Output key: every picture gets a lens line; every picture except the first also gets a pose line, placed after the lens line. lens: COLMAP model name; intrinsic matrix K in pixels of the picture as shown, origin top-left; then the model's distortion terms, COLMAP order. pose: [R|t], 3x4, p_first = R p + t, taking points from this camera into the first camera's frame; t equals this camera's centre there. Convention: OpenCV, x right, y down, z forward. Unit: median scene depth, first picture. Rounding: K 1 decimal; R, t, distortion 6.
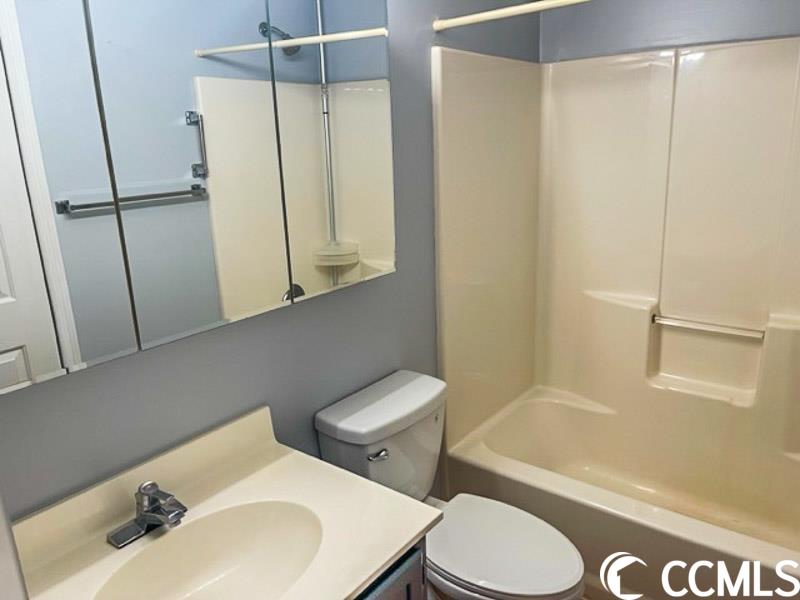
lens RADIAL K [[606.9, 0, 394.7], [0, 606.9, 296.6], [0, 0, 1]] dist [0.055328, -0.062332]
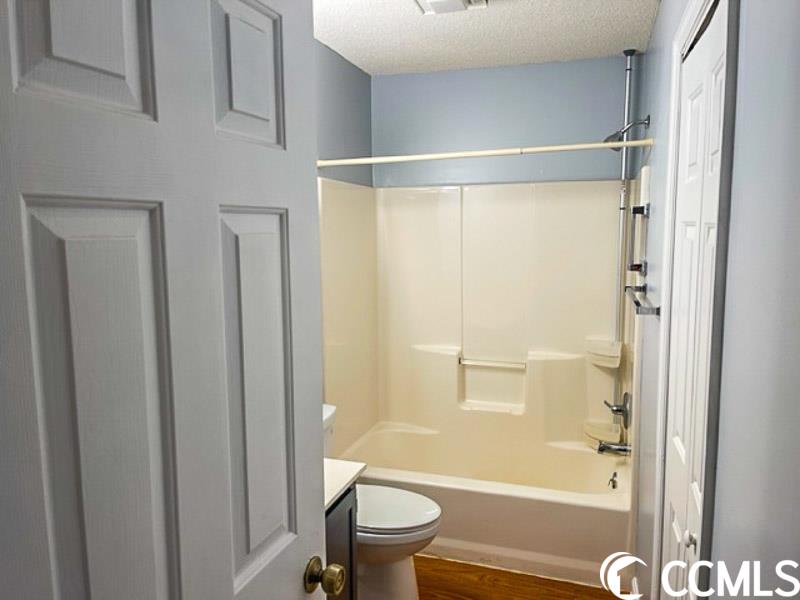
lens RADIAL K [[606.9, 0, 401.6], [0, 606.9, 300.6], [0, 0, 1]] dist [0.055328, -0.062332]
pose [[0.937536, -0.013858, 0.347613, -0.207360], [0.065708, 0.988275, -0.137819, 0.084515], [-0.341628, 0.152052, 0.927454, -0.315952]]
